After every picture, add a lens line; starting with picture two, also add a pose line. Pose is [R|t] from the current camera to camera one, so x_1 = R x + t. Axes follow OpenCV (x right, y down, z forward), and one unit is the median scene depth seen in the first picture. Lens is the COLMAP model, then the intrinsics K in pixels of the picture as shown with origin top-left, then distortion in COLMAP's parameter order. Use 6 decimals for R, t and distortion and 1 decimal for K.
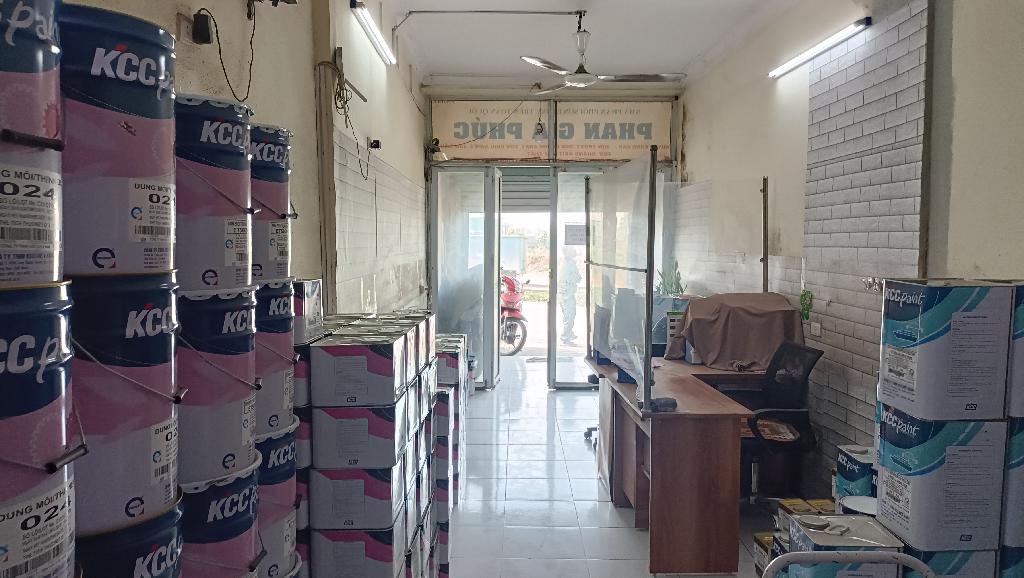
lens RADIAL K [[739.3, 0, 512.0], [0, 739.3, 289.0], [0, 0, 1]] dist [-0.000554, -0.005856]
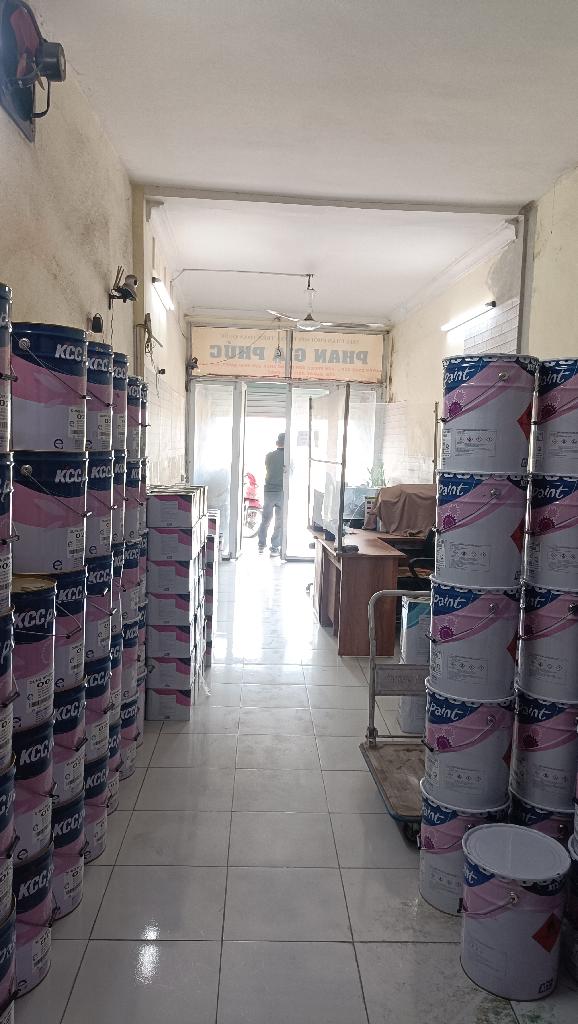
lens RADIAL K [[739.3, 0, 289.0], [0, 739.3, 512.0], [0, 0, 1]] dist [-0.000554, -0.005856]
pose [[0.998322, 0.024875, 0.052300, -0.004257], [-0.026335, 0.999277, 0.027413, 0.018816], [-0.051580, -0.028744, 0.998255, -0.275560]]
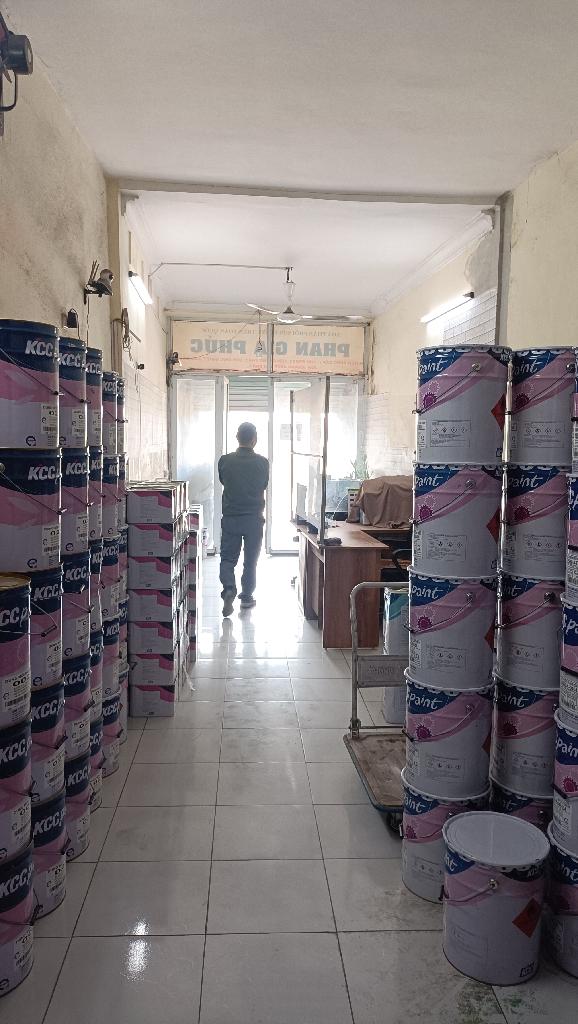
lens RADIAL K [[739.3, 0, 289.0], [0, 739.3, 512.0], [0, 0, 1]] dist [-0.000554, -0.005856]
pose [[0.997476, 0.007242, 0.070629, 0.000290], [-0.009778, 0.999318, 0.035620, 0.018827], [-0.070323, -0.036221, 0.996866, -0.275721]]
